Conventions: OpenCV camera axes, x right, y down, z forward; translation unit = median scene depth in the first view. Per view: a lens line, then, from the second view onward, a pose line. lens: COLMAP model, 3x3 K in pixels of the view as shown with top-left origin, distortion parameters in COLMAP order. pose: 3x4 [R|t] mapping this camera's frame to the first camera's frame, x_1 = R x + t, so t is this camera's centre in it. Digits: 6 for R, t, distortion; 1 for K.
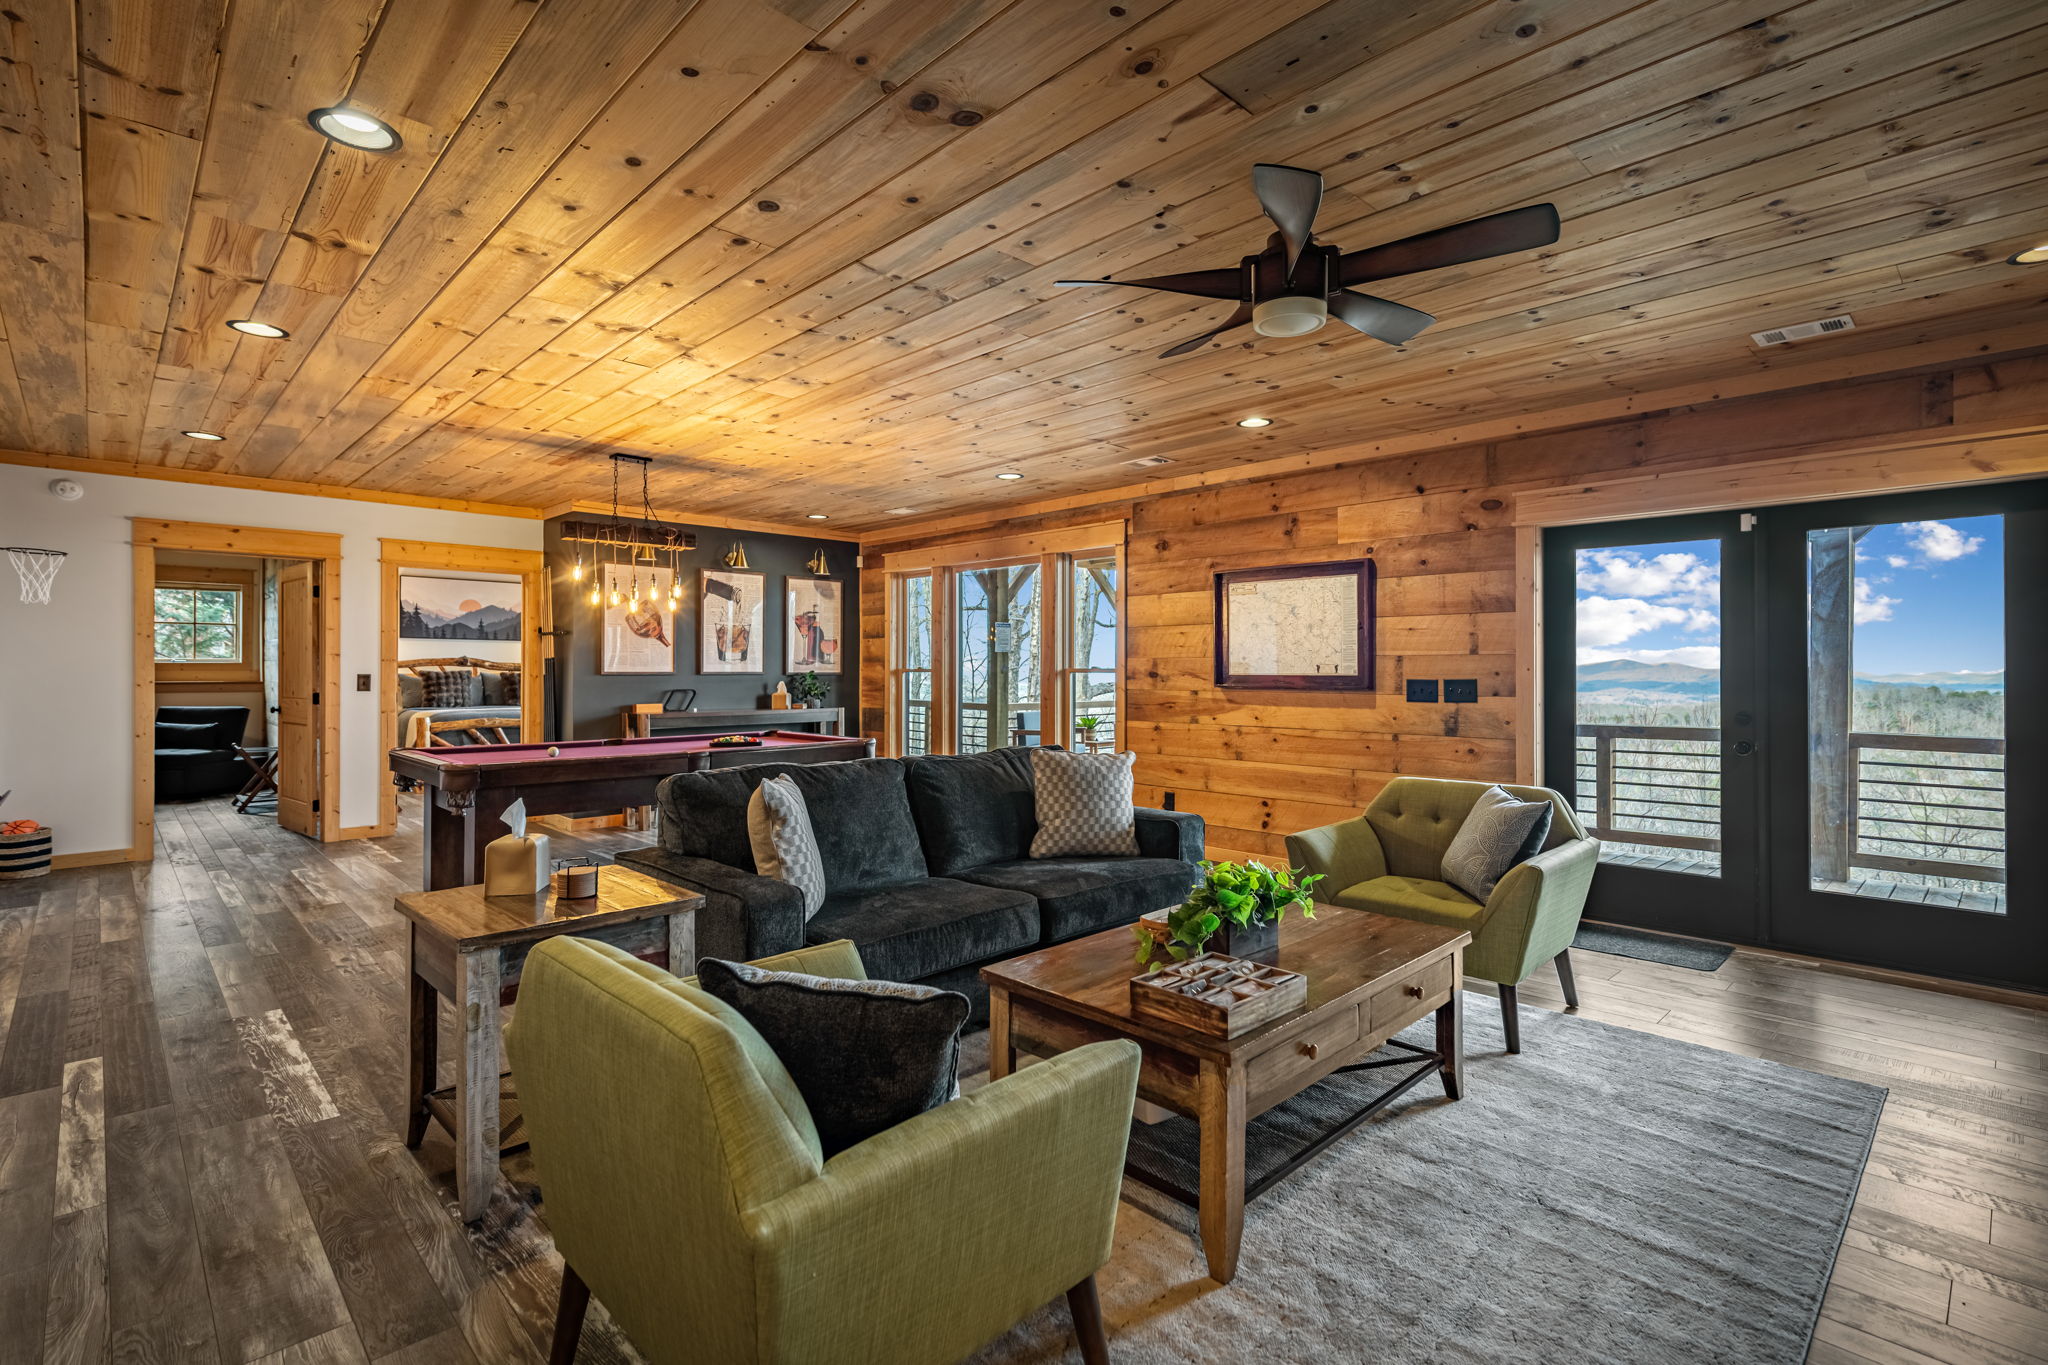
lens RADIAL K [[941.6, 0, 1024.4], [0, 941.6, 668.9], [0, 0, 1]] dist [-0.003133, -0.000344]
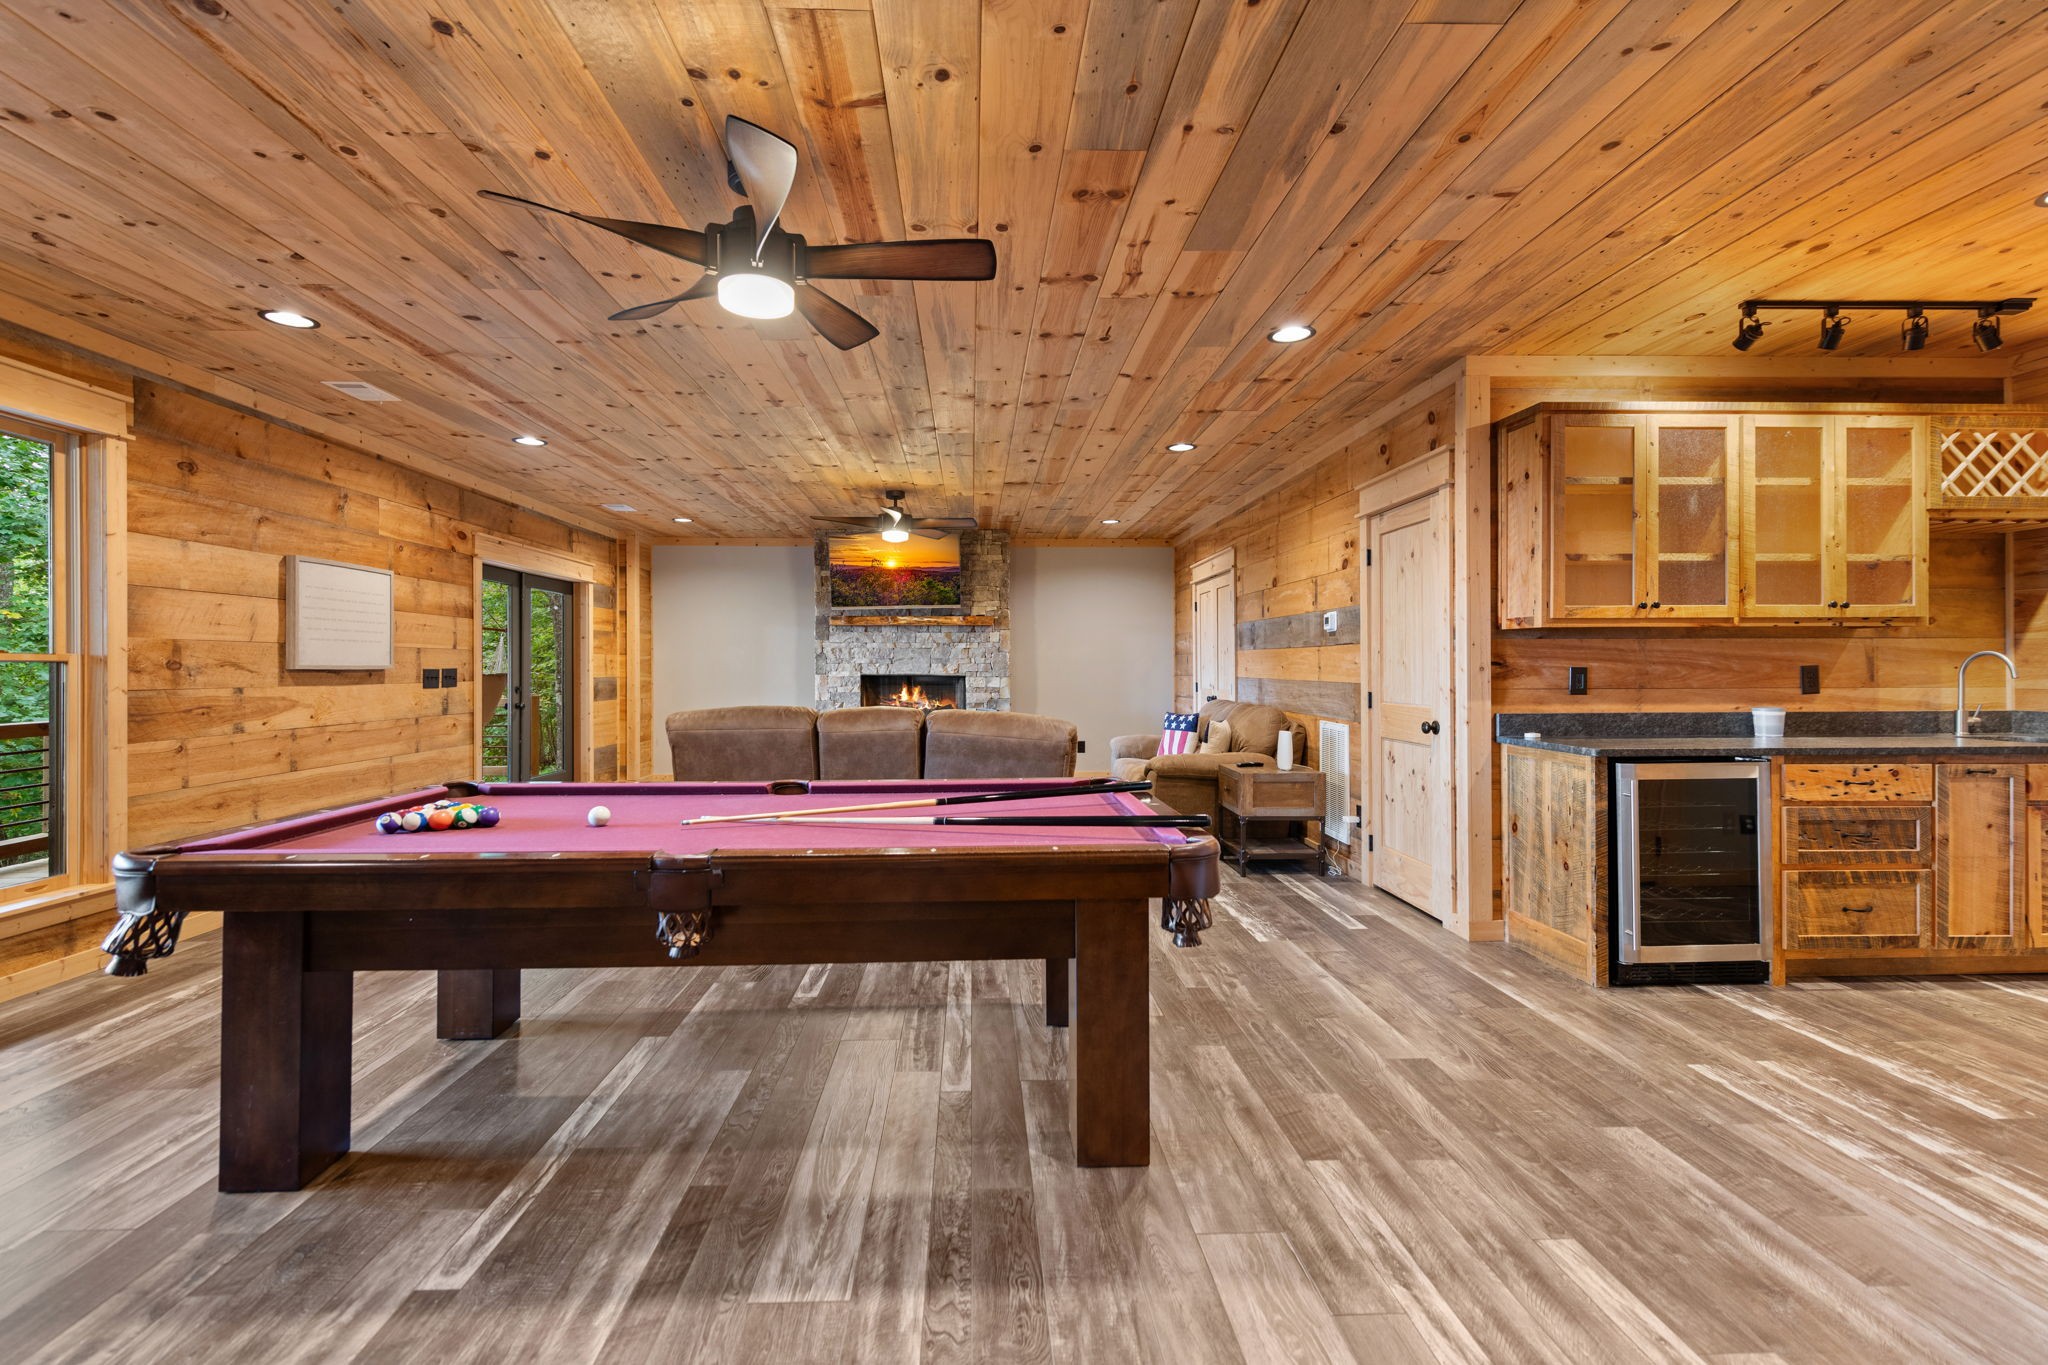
lens RADIAL K [[941.6, 0, 1018.4], [0, 941.6, 671.9], [0, 0, 1]] dist [-0.003133, -0.000344]
pose [[-0.755916, -0.002195, 0.654664, -0.758225], [0.000447, 0.999992, 0.003869, 0.009047], [-0.654668, 0.003217, -0.755910, 1.188675]]
